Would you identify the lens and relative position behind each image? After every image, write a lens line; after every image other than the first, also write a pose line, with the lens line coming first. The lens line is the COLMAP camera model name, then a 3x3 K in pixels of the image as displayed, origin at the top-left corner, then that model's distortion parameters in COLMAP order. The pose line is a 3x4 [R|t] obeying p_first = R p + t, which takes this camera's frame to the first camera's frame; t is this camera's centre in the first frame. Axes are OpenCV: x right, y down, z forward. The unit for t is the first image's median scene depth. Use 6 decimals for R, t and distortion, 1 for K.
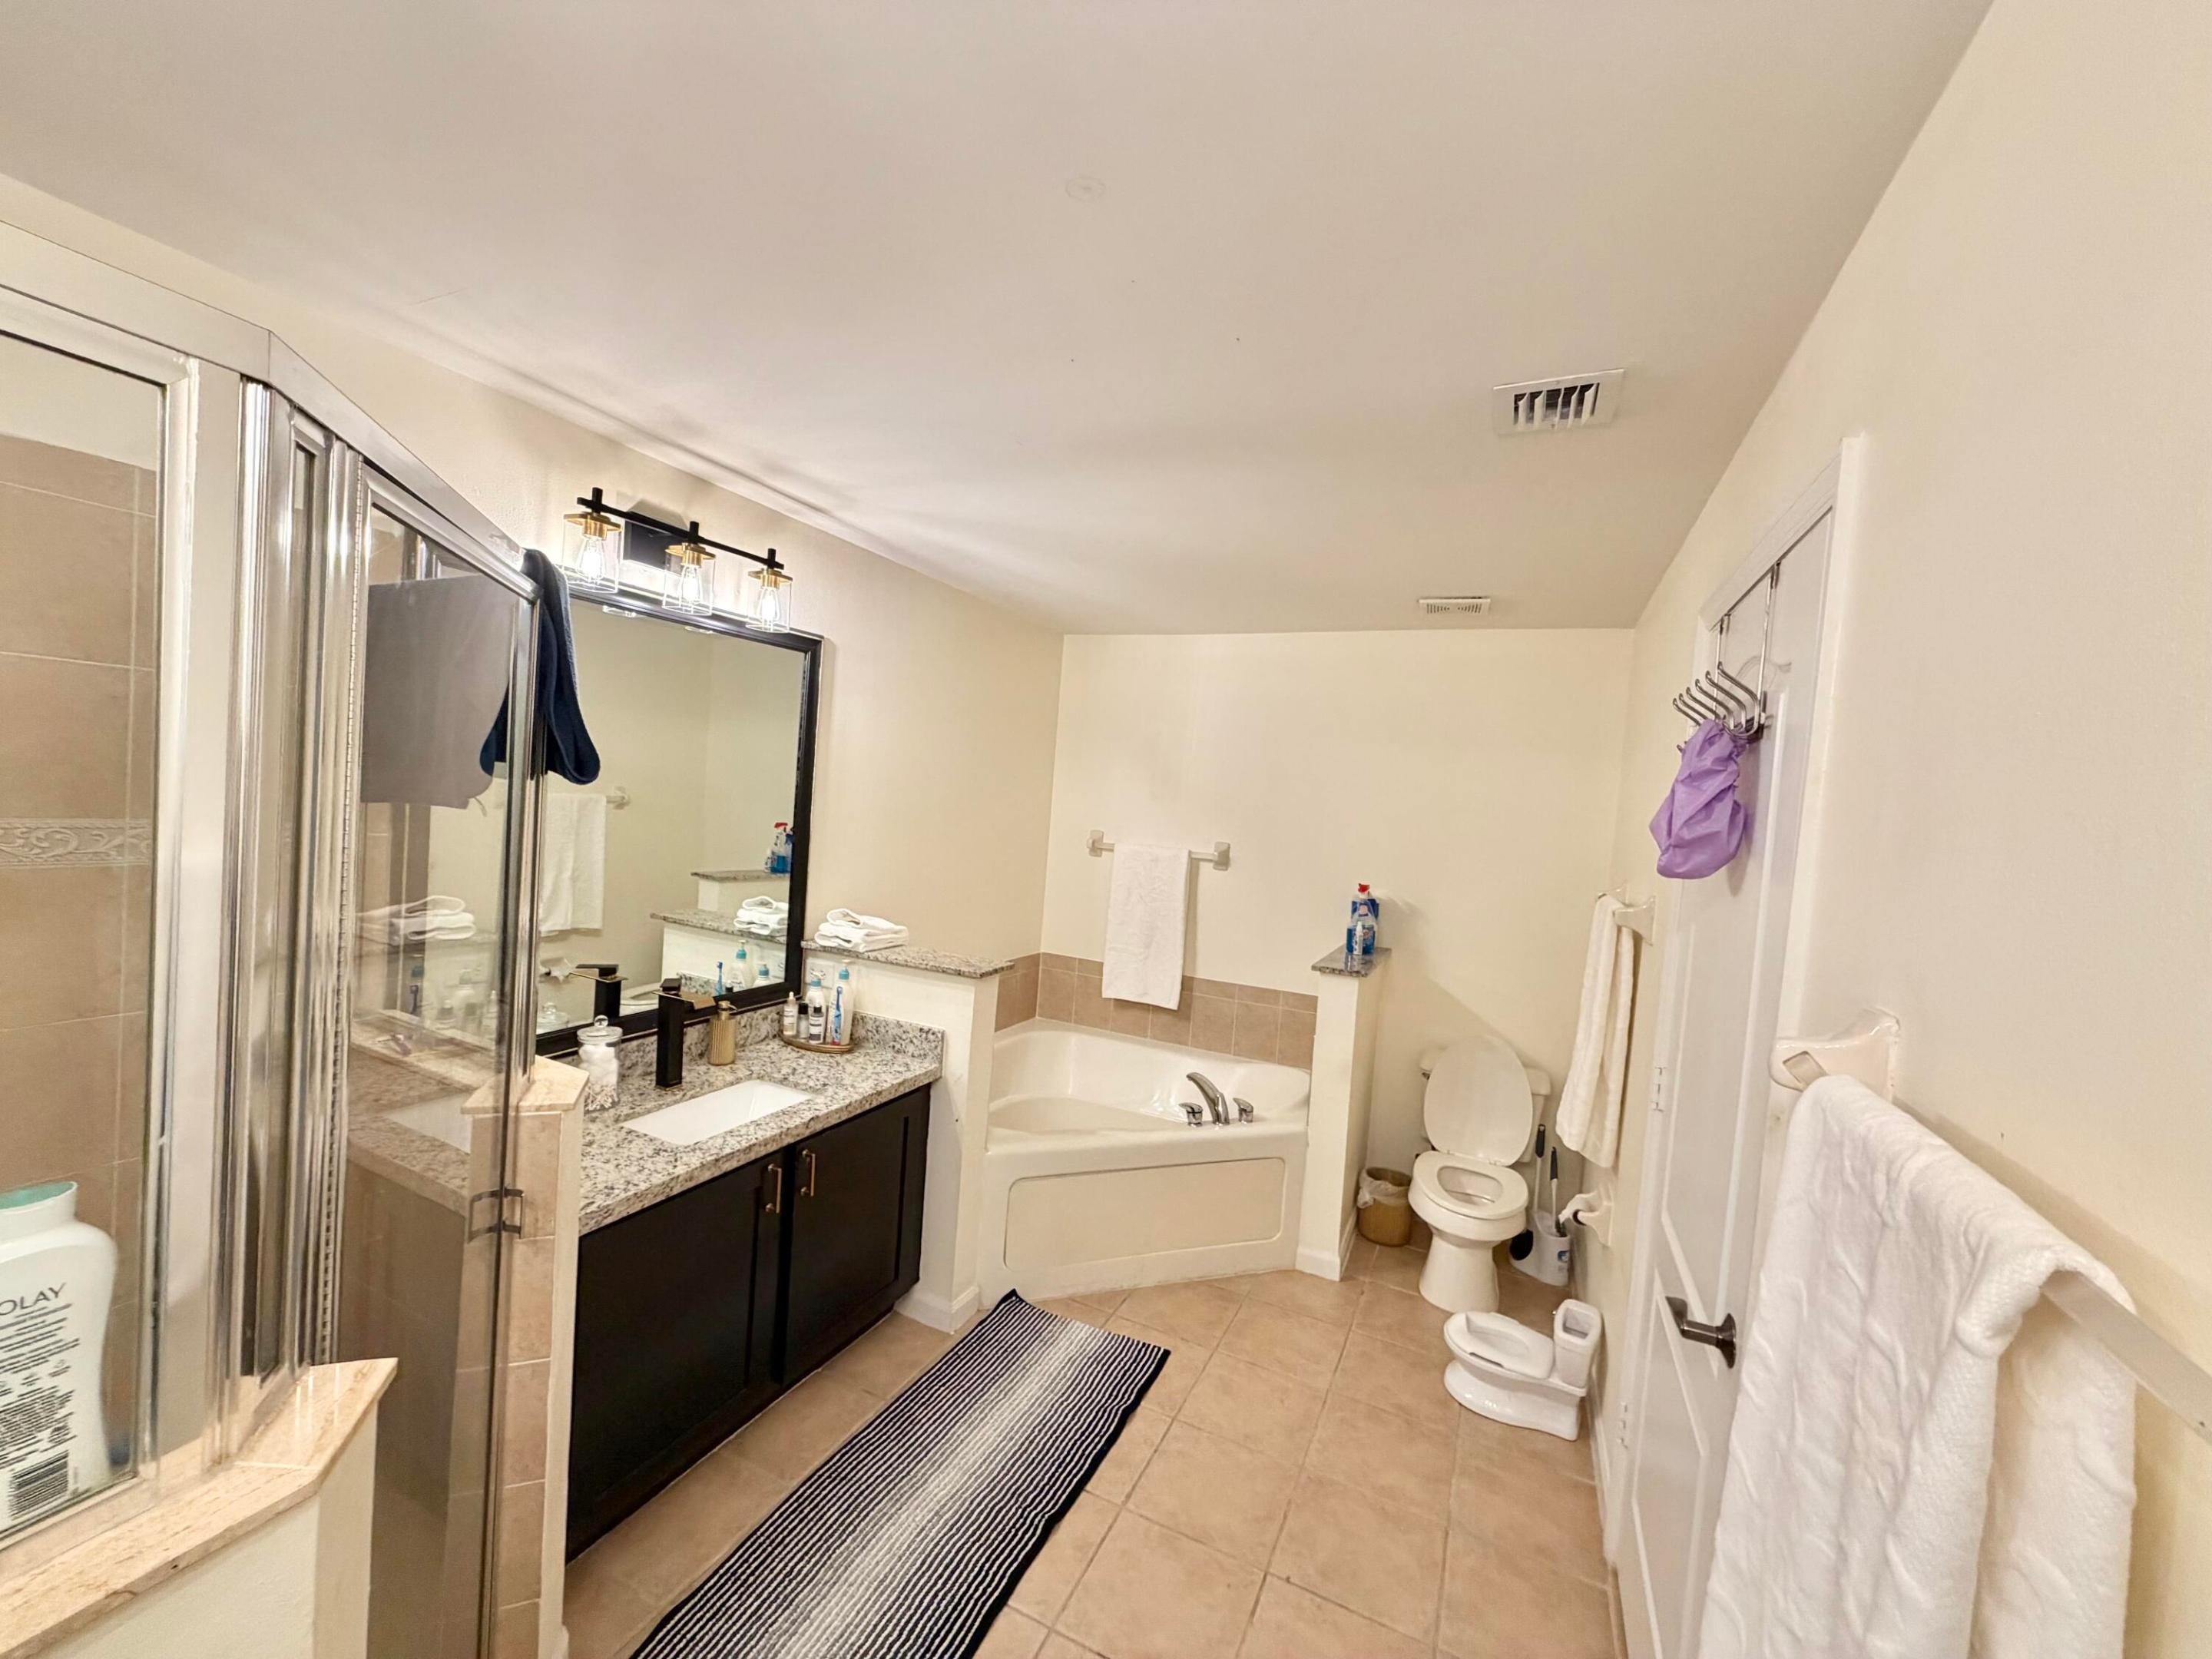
lens RADIAL K [[883.3, 0, 1105.6], [0, 883.3, 825.8], [0, 0, 1]] dist [-0.006723, 0.000386]
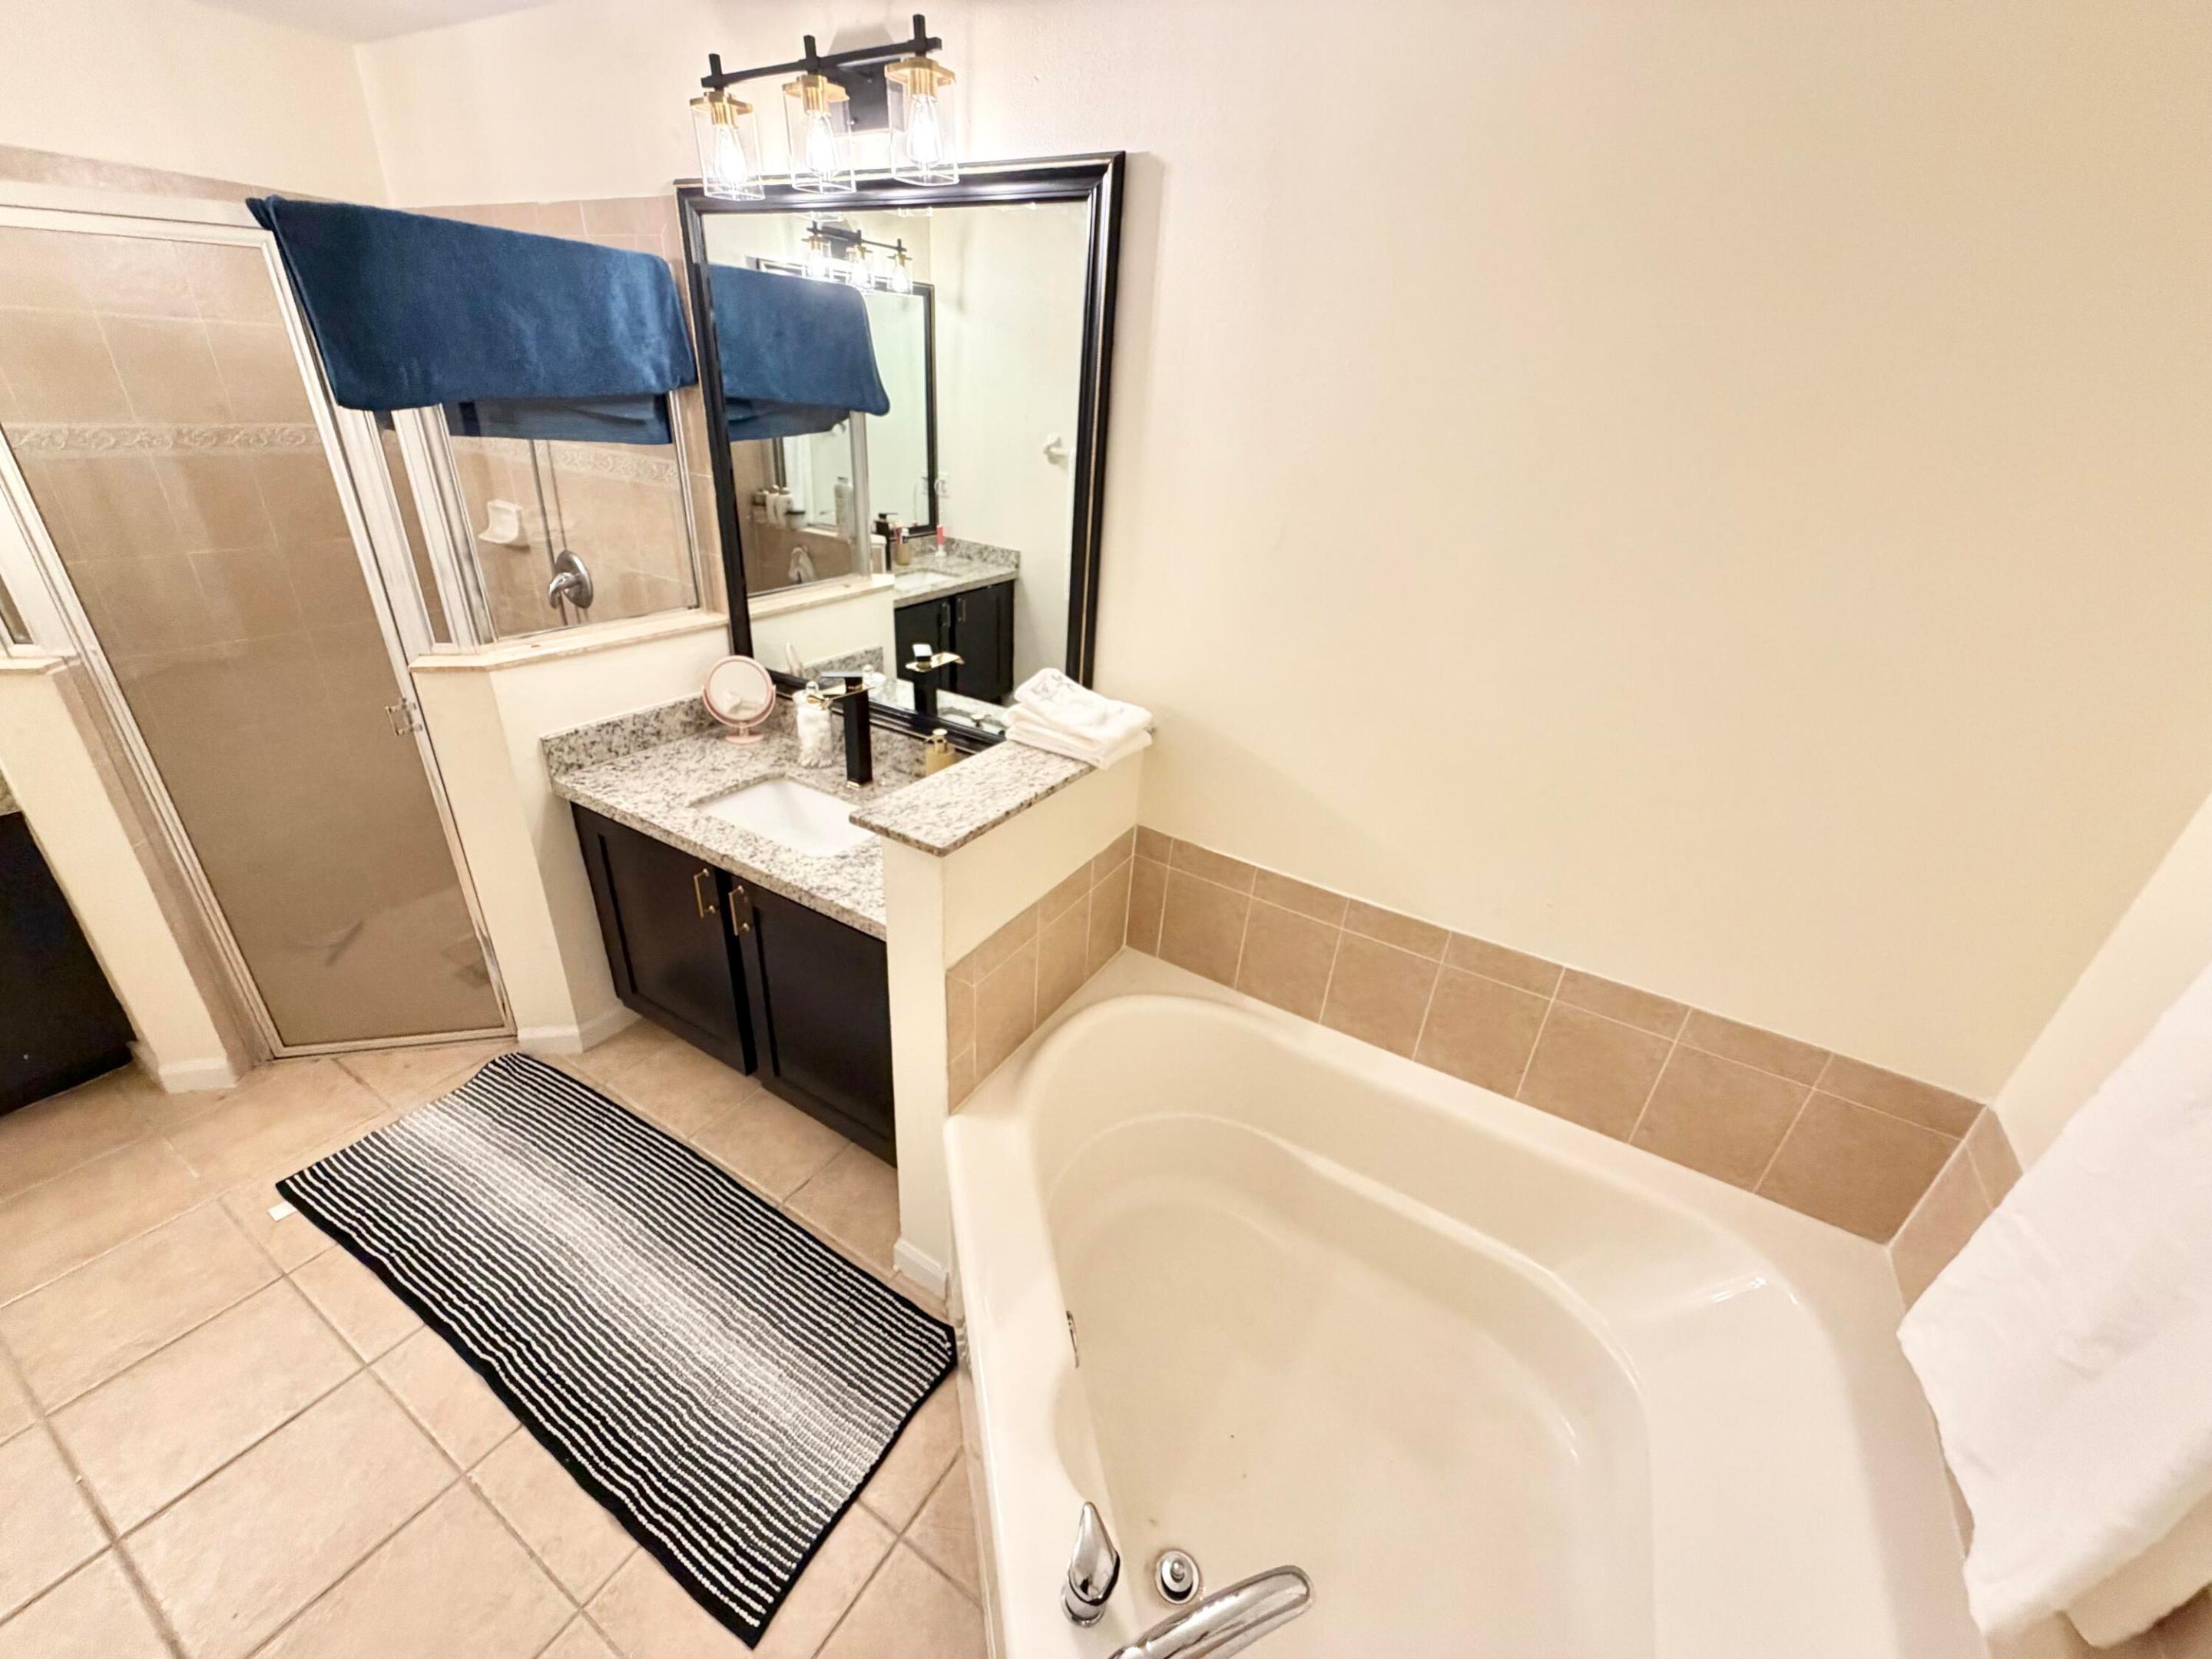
lens RADIAL K [[883.3, 0, 1095.2], [0, 883.3, 831.3], [0, 0, 1]] dist [-0.006723, 0.000386]
pose [[-0.098655, 0.376958, -0.920961, 0.394750], [-0.108523, 0.915881, 0.386504, -0.057100], [0.989187, 0.138076, -0.049448, 1.331863]]
